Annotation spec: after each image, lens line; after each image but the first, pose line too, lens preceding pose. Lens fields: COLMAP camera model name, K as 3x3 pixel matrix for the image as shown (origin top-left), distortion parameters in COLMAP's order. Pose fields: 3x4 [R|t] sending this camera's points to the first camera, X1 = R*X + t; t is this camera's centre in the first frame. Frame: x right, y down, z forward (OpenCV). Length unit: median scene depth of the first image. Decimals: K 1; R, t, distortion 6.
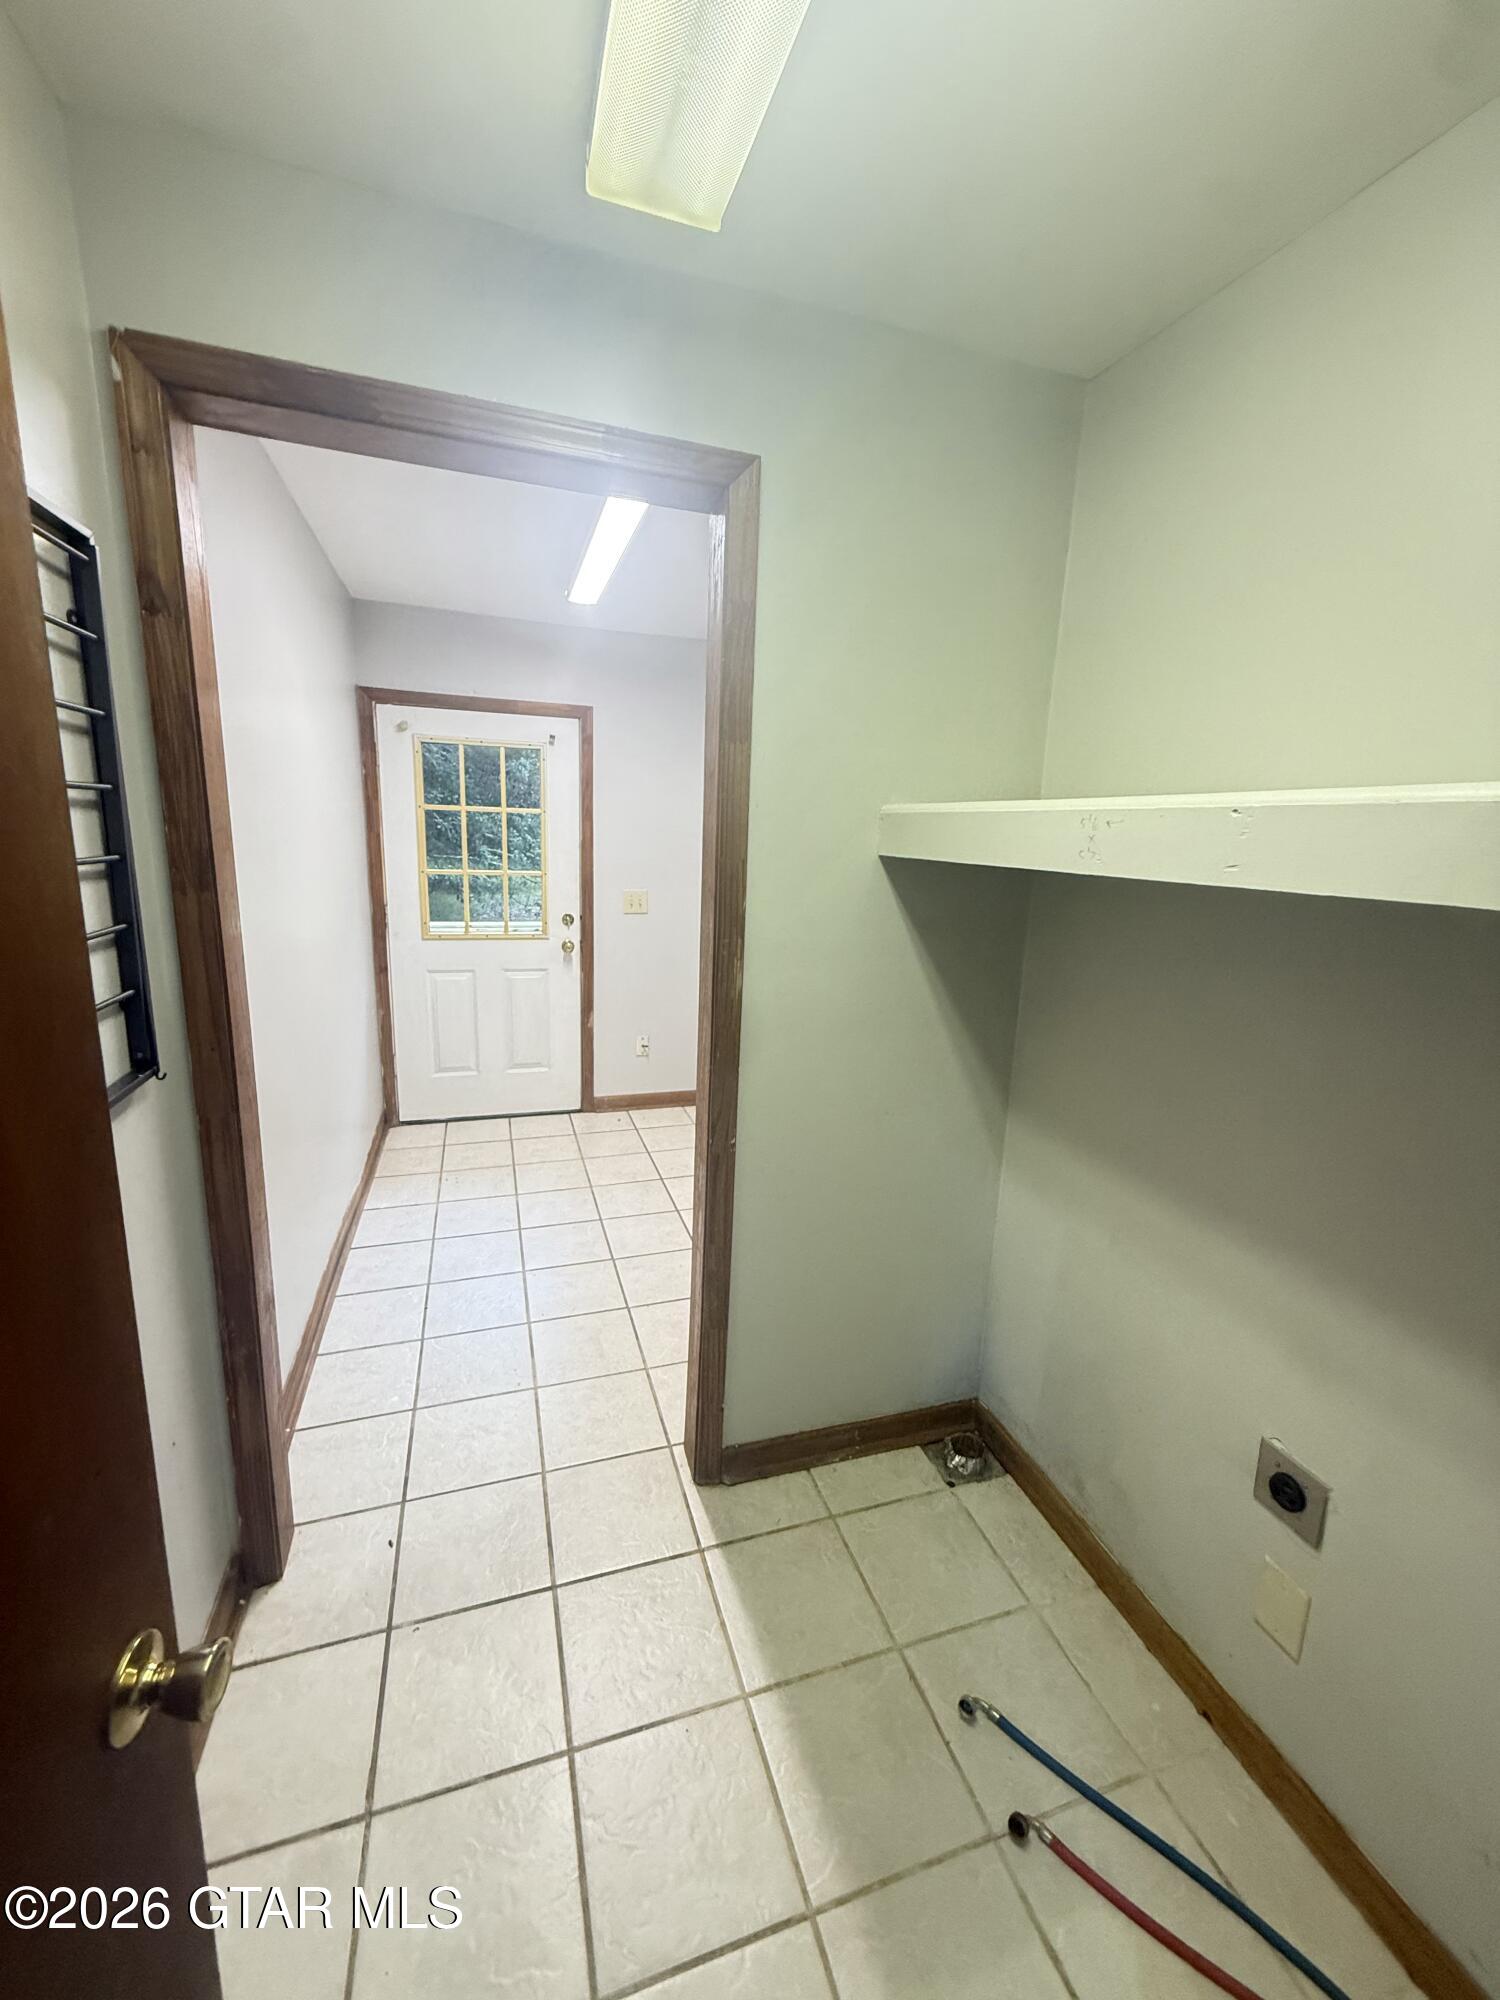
lens RADIAL K [[797.0, 0, 750.0], [0, 797.0, 1000.0], [0, 0, 1]] dist [-0.000342, 0.000394]
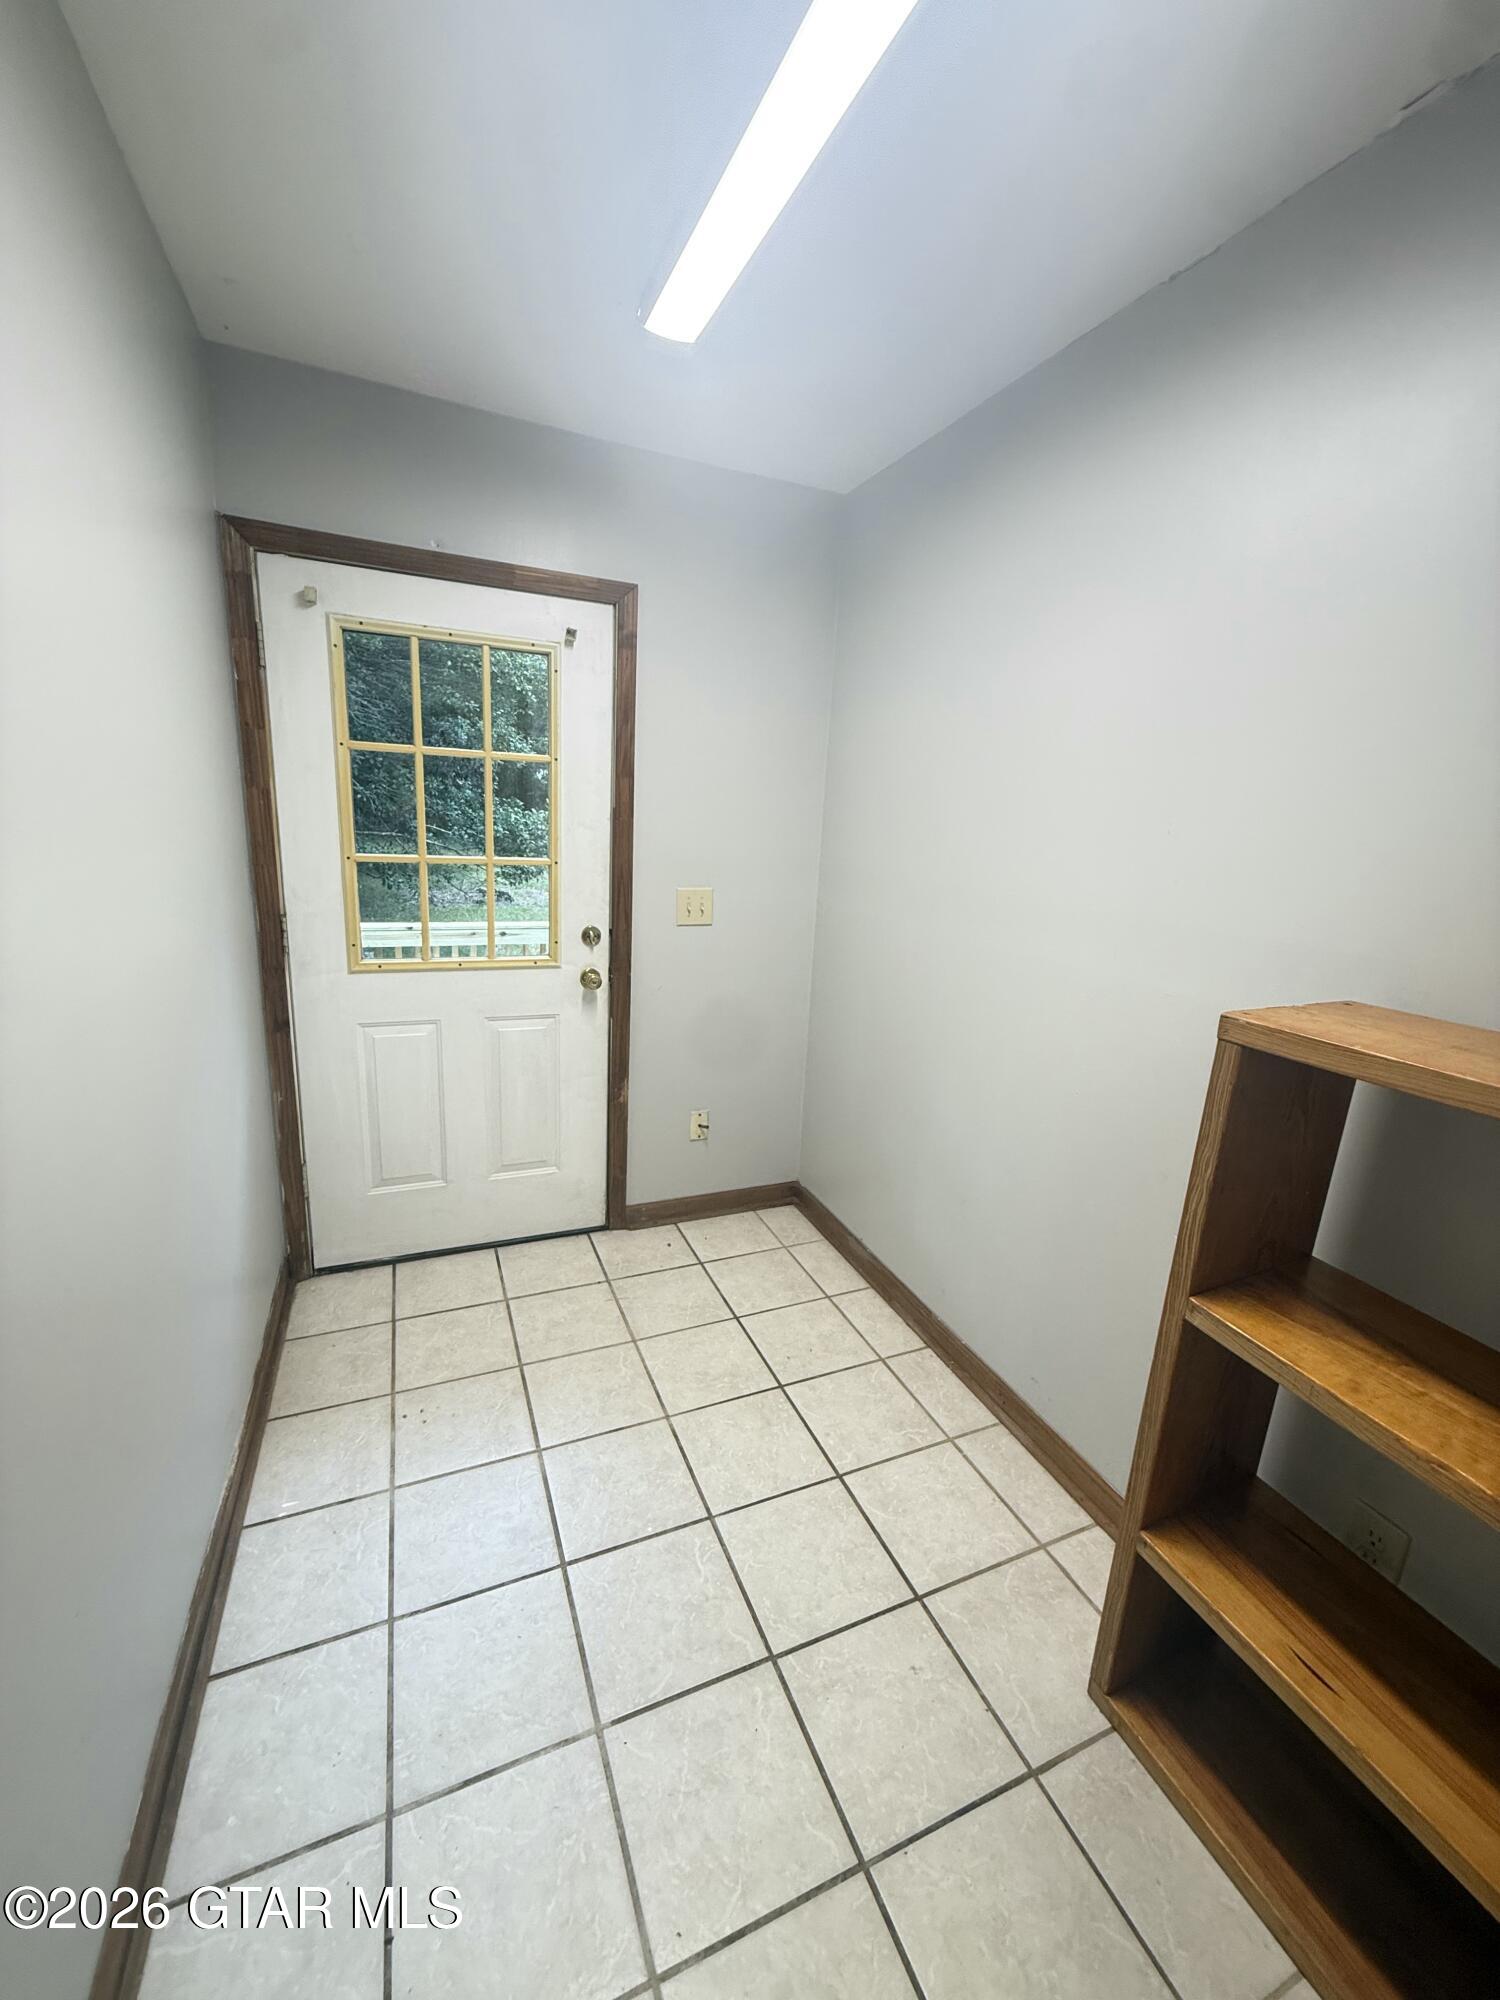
lens RADIAL K [[797.0, 0, 750.0], [0, 797.0, 1000.0], [0, 0, 1]] dist [-0.000342, 0.000394]
pose [[0.996159, -0.003131, 0.087503, -0.164874], [0.000331, 0.999488, 0.031993, -0.073164], [-0.087559, -0.031841, 0.995650, 0.379655]]
